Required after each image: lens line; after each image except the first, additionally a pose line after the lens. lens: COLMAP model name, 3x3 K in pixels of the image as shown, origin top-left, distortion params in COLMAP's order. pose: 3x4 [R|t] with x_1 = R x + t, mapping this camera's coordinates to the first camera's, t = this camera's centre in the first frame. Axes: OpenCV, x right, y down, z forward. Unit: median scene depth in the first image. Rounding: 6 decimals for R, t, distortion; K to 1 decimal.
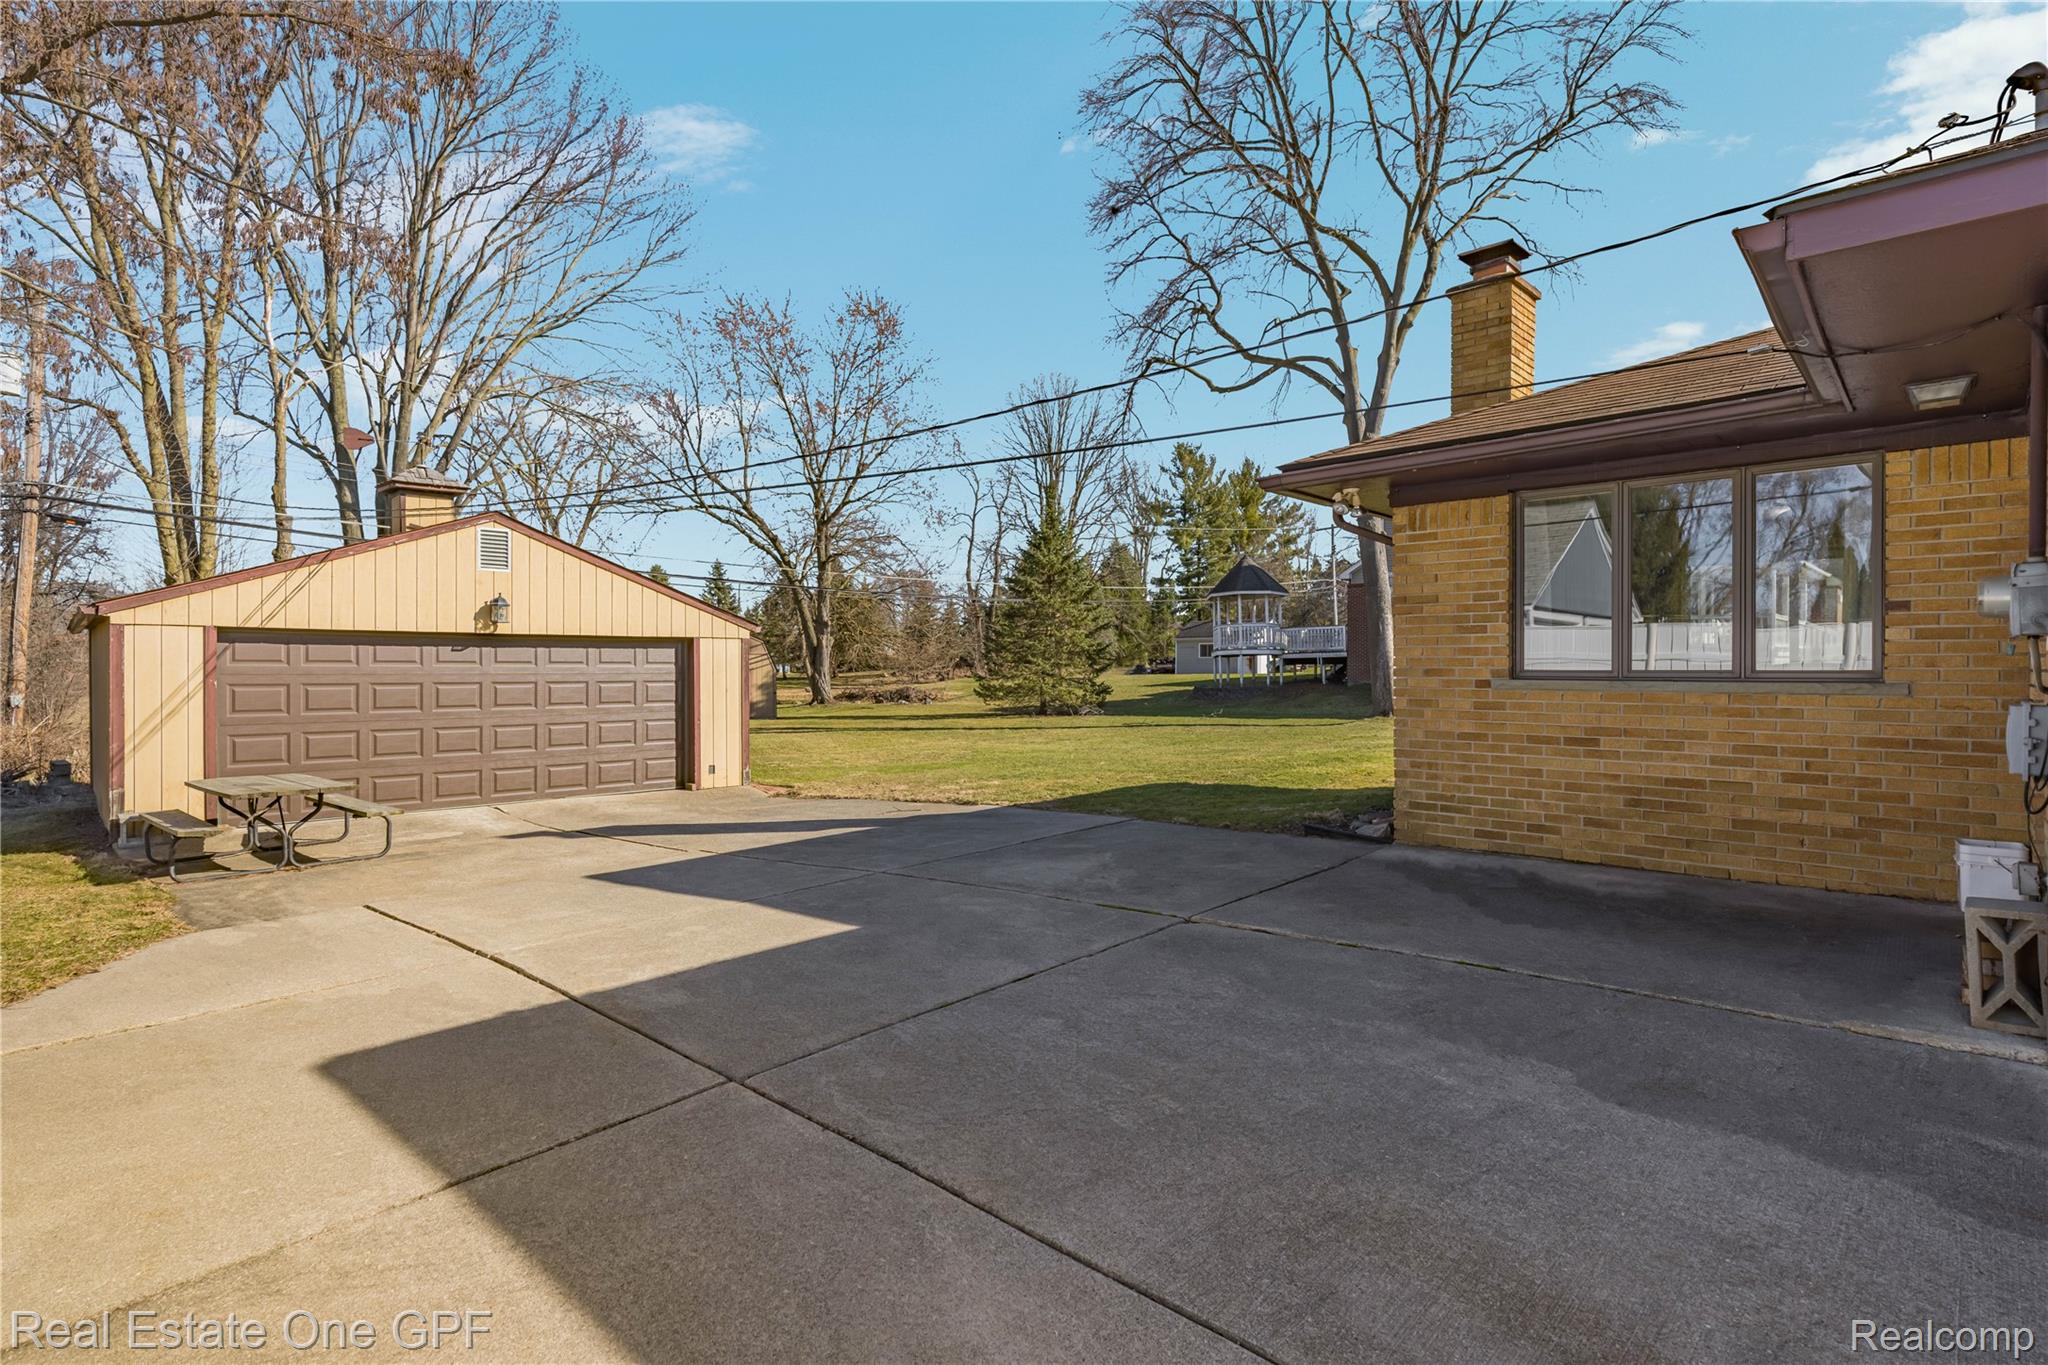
lens RADIAL K [[972.9, 0, 1024.0], [0, 972.9, 682.5], [0, 0, 1]] dist [-0.000432, -0.000013]
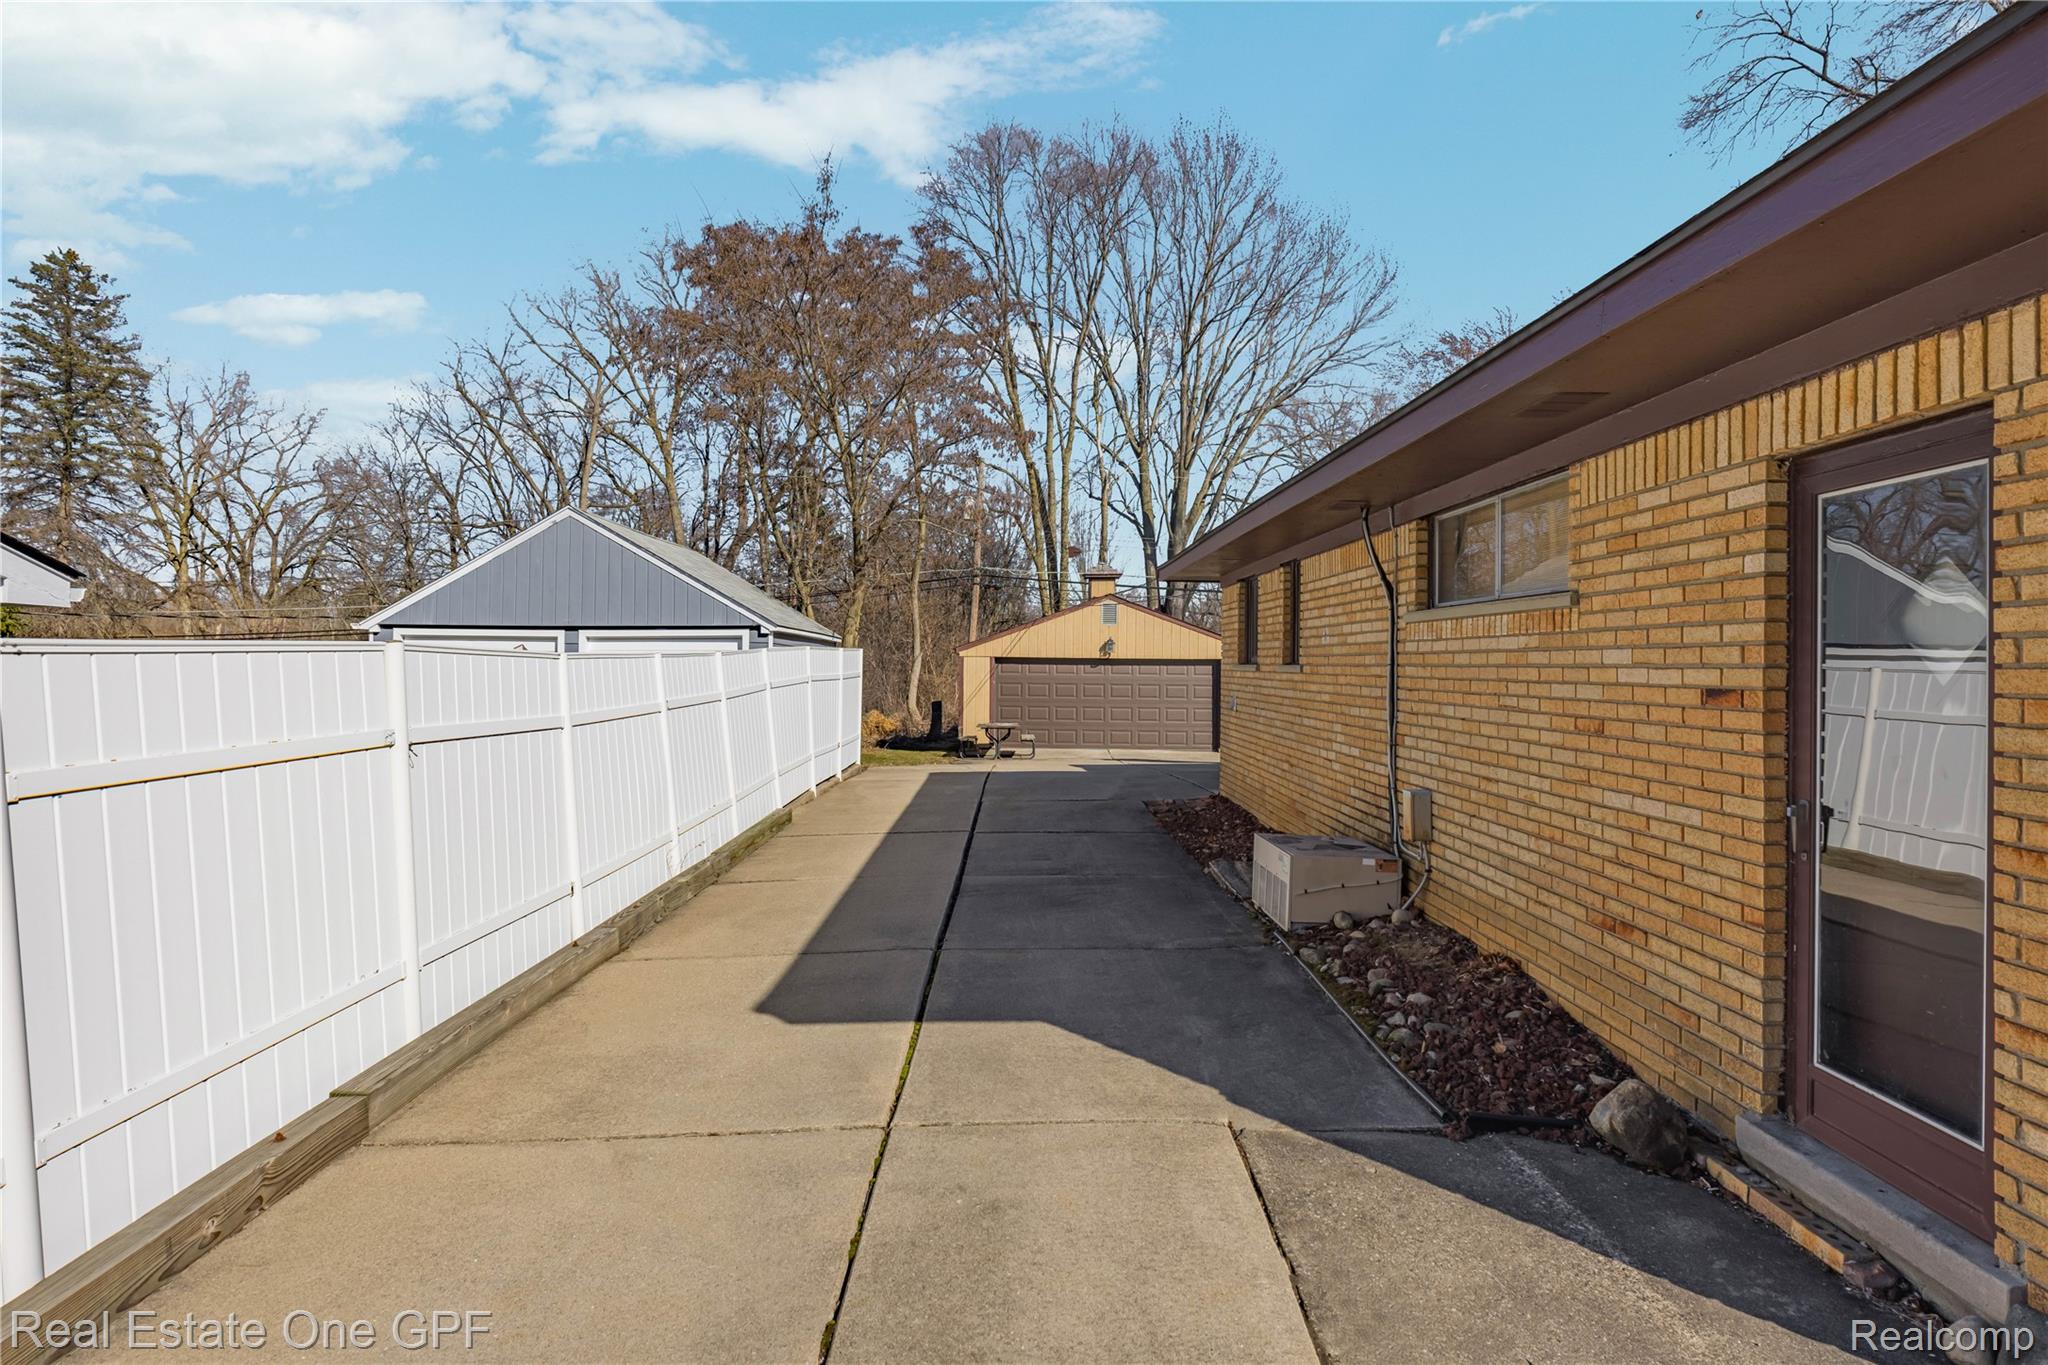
lens RADIAL K [[1189.5, 0, 1024.0], [0, 1189.5, 682.5], [0, 0, 1]] dist [0.000041, -0.000060]
pose [[0.692804, 0.014655, -0.720977, 1.010197], [-0.023050, 0.999733, -0.001829, 0.005042], [0.720757, 0.017886, 0.692957, -0.724870]]
